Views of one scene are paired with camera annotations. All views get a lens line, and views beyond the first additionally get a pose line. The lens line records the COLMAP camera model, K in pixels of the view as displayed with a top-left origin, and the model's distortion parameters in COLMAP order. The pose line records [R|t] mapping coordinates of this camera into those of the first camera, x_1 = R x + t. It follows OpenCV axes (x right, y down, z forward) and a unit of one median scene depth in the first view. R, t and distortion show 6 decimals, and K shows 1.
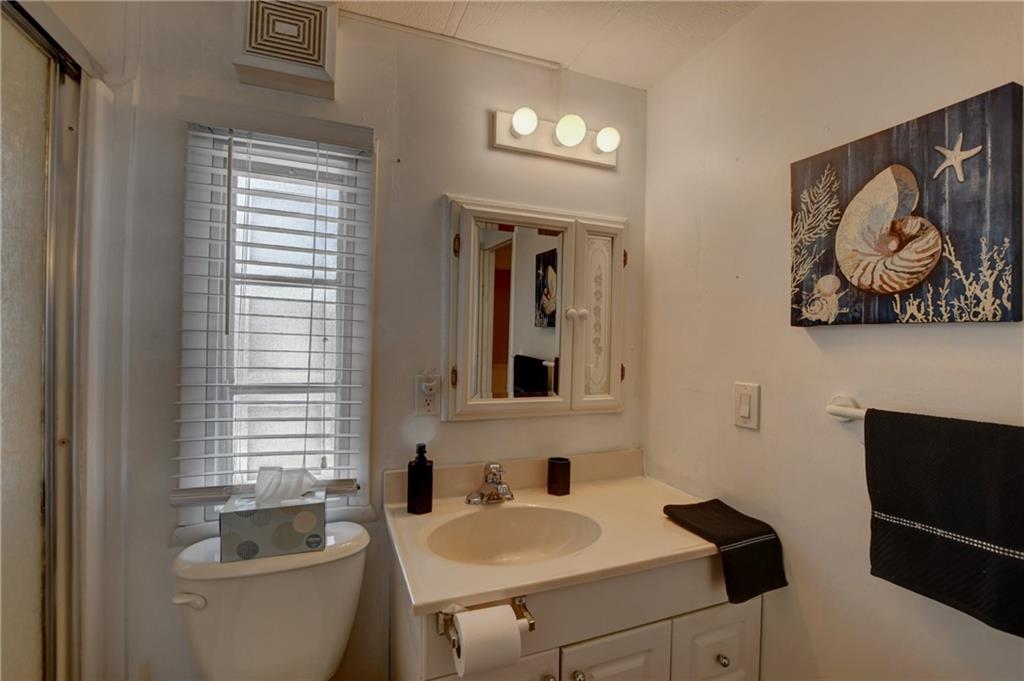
lens RADIAL K [[451.4, 0, 510.2], [0, 451.4, 344.5], [0, 0, 1]] dist [-0.030268, 0.003434]
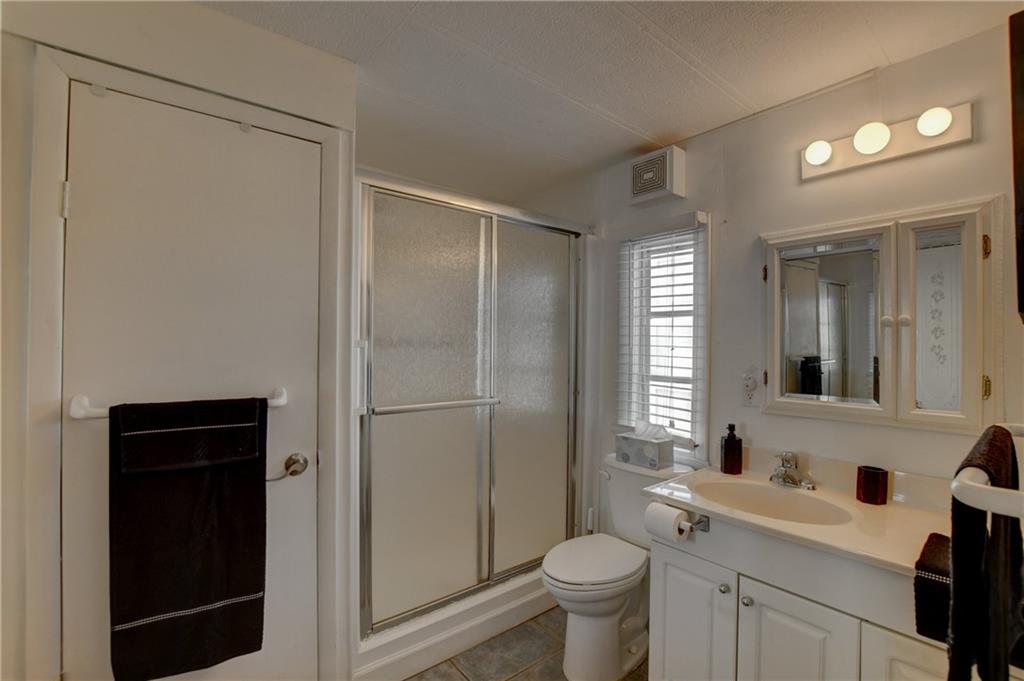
lens RADIAL K [[451.4, 0, 512.3], [0, 451.4, 338.1], [0, 0, 1]] dist [-0.030268, 0.003434]
pose [[0.308076, -0.028747, -0.950927, 0.902663], [-0.005046, 0.999480, -0.031849, 0.004186], [0.951348, 0.014611, 0.307771, -0.065959]]
